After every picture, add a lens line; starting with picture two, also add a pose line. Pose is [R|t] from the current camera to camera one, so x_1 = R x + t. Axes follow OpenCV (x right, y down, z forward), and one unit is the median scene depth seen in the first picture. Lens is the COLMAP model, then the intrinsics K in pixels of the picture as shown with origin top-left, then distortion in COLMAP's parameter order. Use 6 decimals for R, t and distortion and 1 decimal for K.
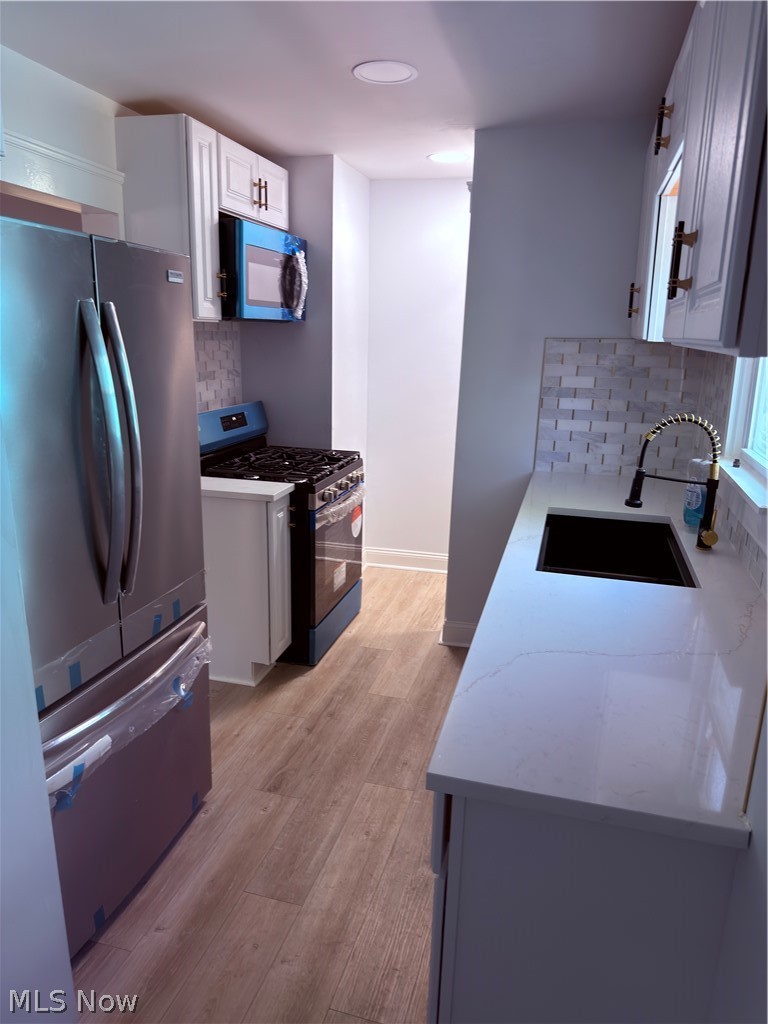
lens RADIAL K [[710.4, 0, 382.4], [0, 710.4, 514.4], [0, 0, 1]] dist [0.007247, 0.000593]
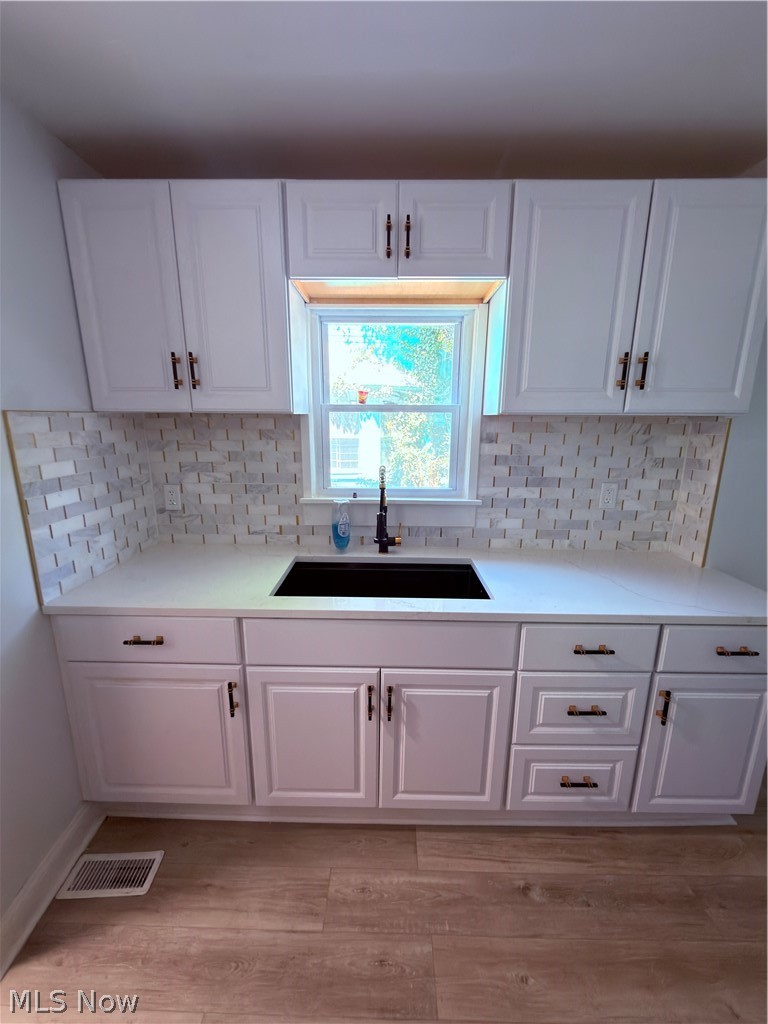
lens RADIAL K [[409.8, 0, 382.0], [0, 409.8, 510.6], [0, 0, 1]] dist [0.002515, -0.000404]
pose [[-0.251507, -0.224281, 0.941511, -0.235765], [0.234297, 0.929737, 0.284065, -0.195820], [-0.939068, 0.292038, -0.181287, 0.799652]]
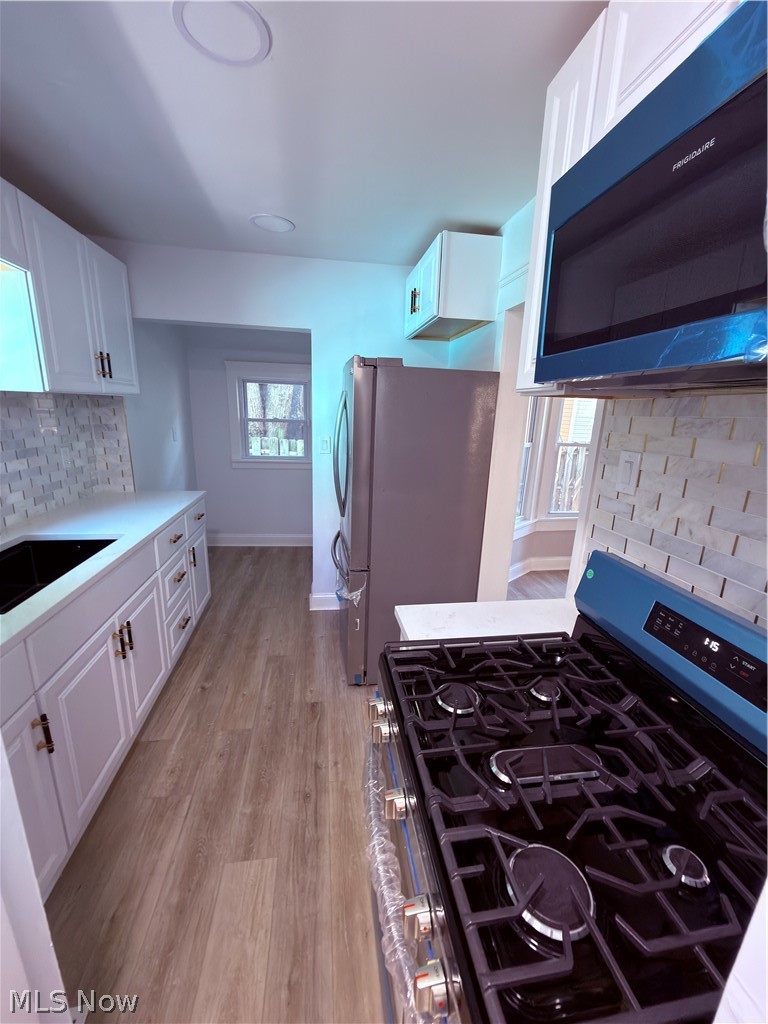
lens RADIAL K [[409.8, 0, 385.1], [0, 409.8, 511.4], [0, 0, 1]] dist [0.002515, -0.000404]
pose [[-0.909009, 0.053994, -0.413264, 0.037746], [-0.152916, 0.879212, 0.451224, -0.310302], [0.387710, 0.473362, -0.790955, 1.243092]]
